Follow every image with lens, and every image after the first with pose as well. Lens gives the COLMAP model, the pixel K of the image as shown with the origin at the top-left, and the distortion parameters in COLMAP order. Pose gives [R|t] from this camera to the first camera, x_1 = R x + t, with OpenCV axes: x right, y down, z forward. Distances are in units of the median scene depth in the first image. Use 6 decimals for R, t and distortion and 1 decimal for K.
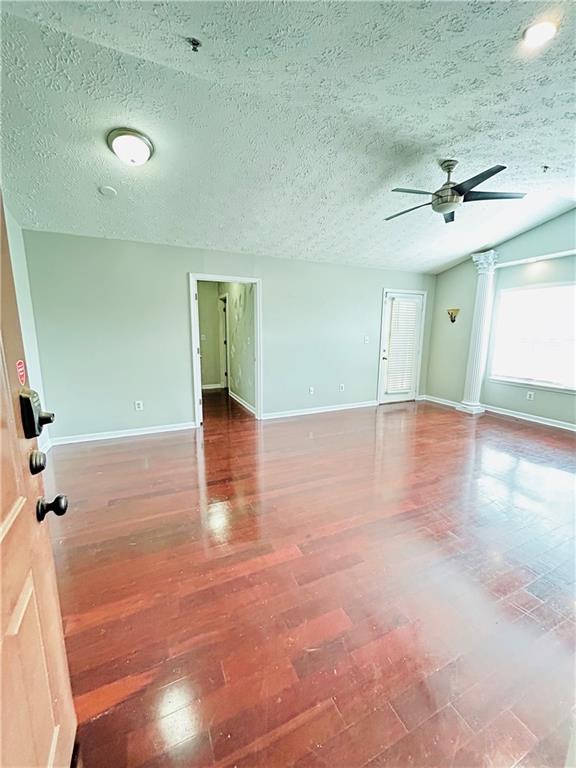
lens RADIAL K [[316.6, 0, 288.9], [0, 316.6, 383.4], [0, 0, 1]] dist [0.000673, 0.000519]
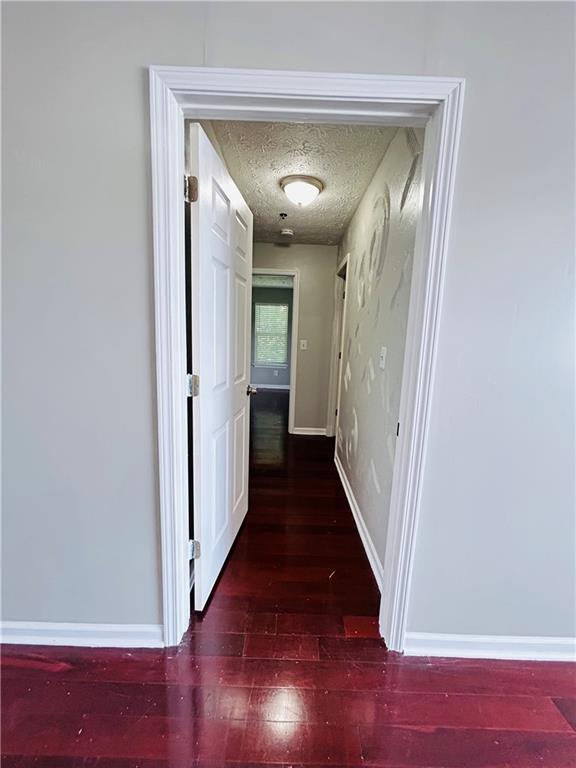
lens RADIAL K [[316.6, 0, 289.6], [0, 316.6, 384.8], [0, 0, 1]] dist [0.000673, 0.000519]
pose [[0.907076, 0.095546, -0.409981, -0.069643], [-0.104487, 0.994526, 0.000599, -0.088080], [0.407794, 0.042295, 0.912094, 0.596531]]
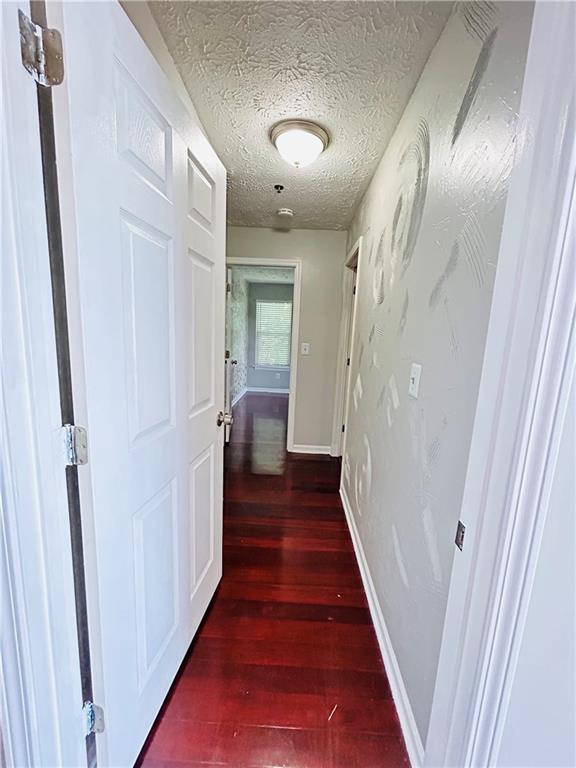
lens RADIAL K [[316.6, 0, 288.4], [0, 316.6, 384.2], [0, 0, 1]] dist [0.000673, 0.000519]
pose [[0.895101, 0.108299, -0.432510, -0.100595], [-0.116339, 0.993178, 0.007919, -0.113340], [0.430417, 0.043229, 0.901594, 0.695436]]
